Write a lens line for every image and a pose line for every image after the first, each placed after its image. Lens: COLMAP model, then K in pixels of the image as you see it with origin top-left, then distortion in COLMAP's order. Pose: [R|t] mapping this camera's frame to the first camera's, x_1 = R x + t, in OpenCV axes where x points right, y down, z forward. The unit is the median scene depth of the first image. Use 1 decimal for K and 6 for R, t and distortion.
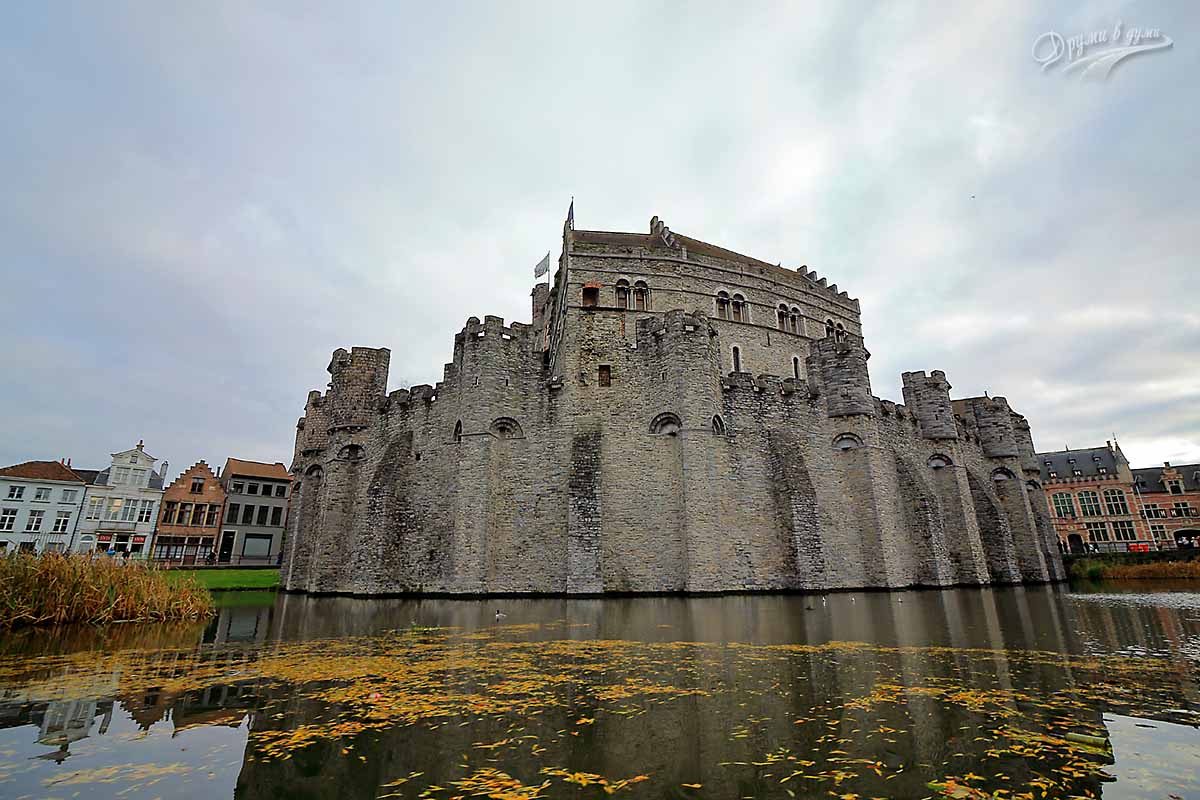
lens RADIAL K [[559.6, 0, 602.7], [0, 559.6, 398.3], [0, 0, 1]] dist [0.003250, -0.001210]
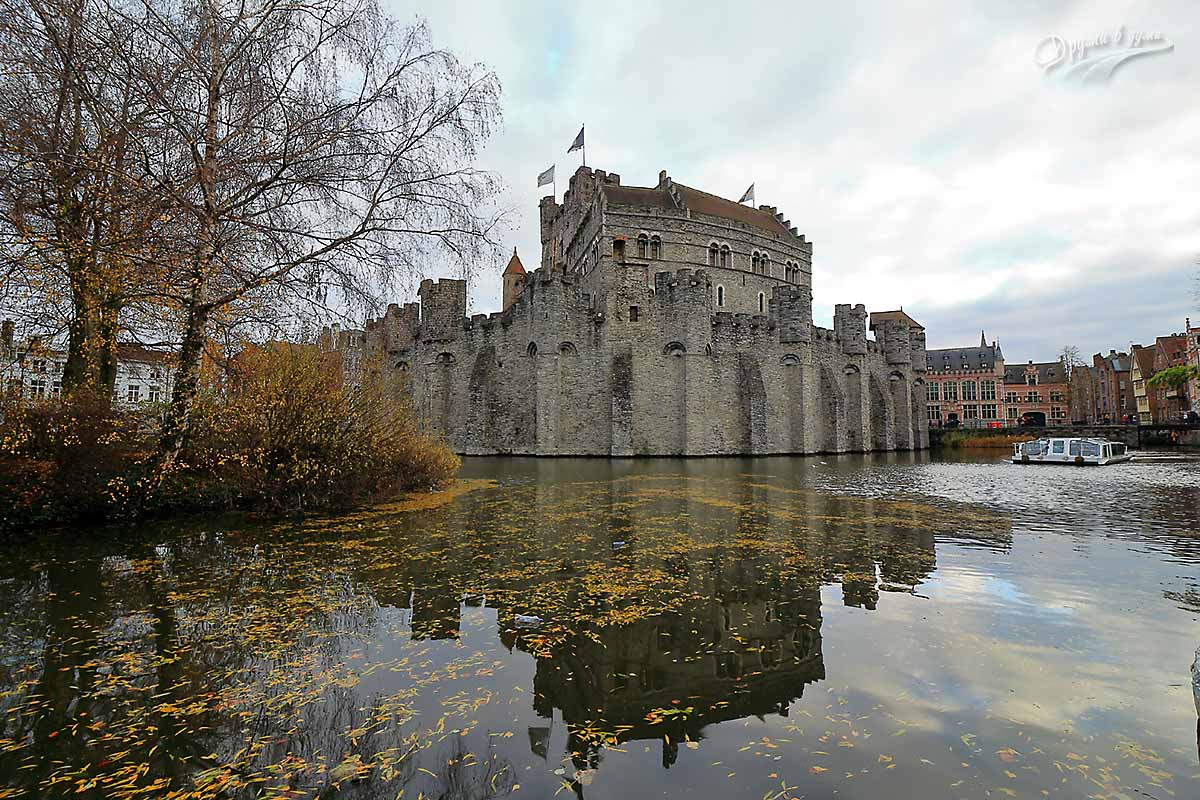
lens RADIAL K [[559.6, 0, 596.8], [0, 559.6, 401.4], [0, 0, 1]] dist [0.003250, -0.001210]
pose [[0.996716, 0.015759, 0.079422, -0.175449], [-0.034535, 0.969925, 0.240943, -0.143303], [-0.073236, -0.242895, 0.967284, -0.391054]]
